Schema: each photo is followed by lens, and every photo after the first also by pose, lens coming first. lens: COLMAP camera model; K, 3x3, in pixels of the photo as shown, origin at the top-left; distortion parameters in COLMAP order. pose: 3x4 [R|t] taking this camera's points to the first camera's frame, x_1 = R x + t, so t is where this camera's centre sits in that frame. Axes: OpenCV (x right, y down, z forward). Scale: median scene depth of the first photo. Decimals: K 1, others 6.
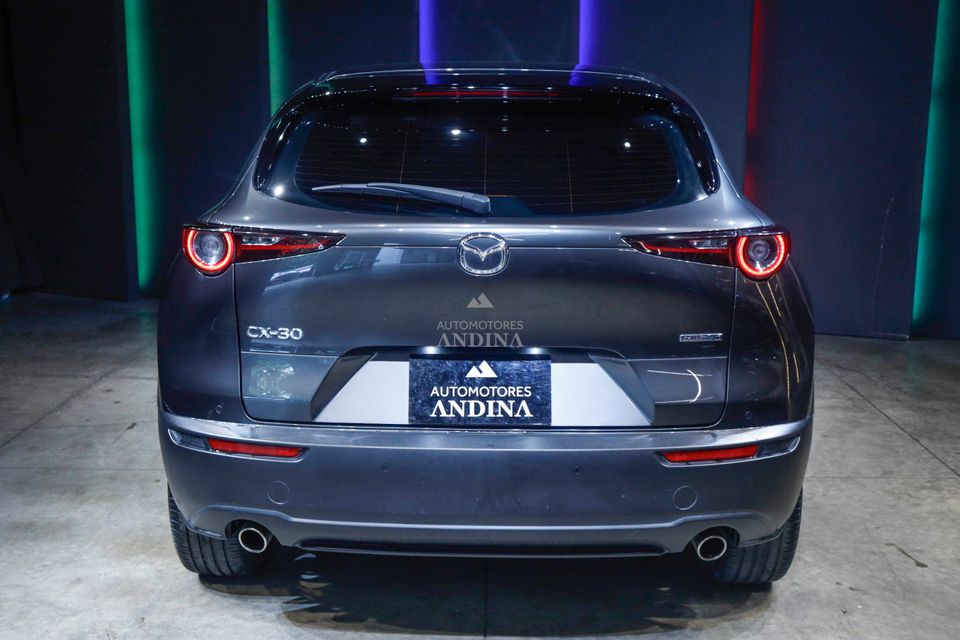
lens RADIAL K [[1105.3, 0, 479.6], [0, 1105.3, 323.5], [0, 0, 1]] dist [0.040746, 0.000000]
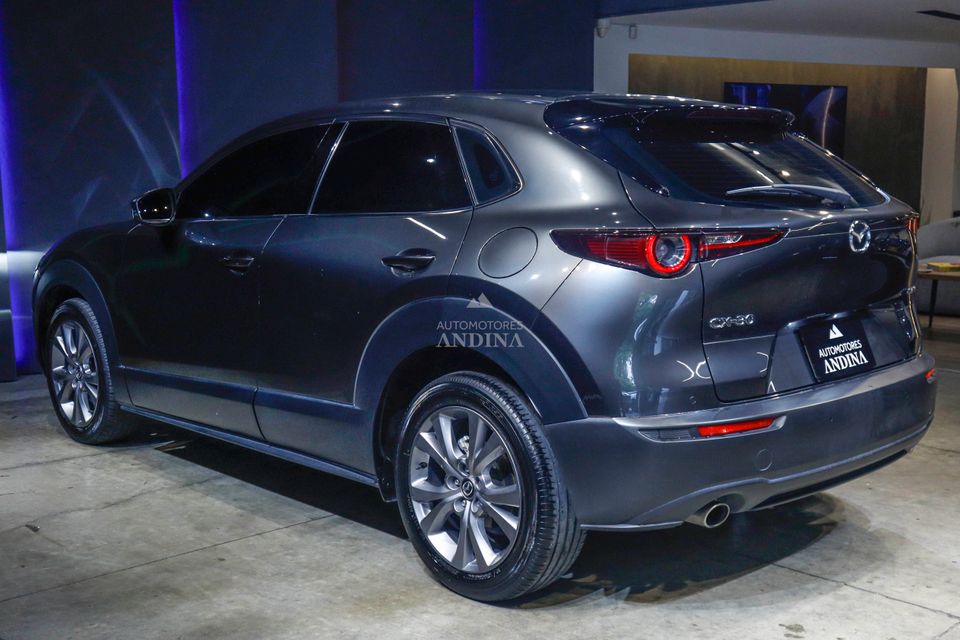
lens RADIAL K [[1120.3, 0, 513.4], [0, 1120.3, 312.5], [0, 0, 1]] dist [-0.001093, 0.000000]
pose [[0.707932, -0.107194, 0.698099, -0.954254], [0.130396, 0.991261, 0.019977, -0.043737], [-0.694139, 0.076887, 0.715723, 0.293661]]
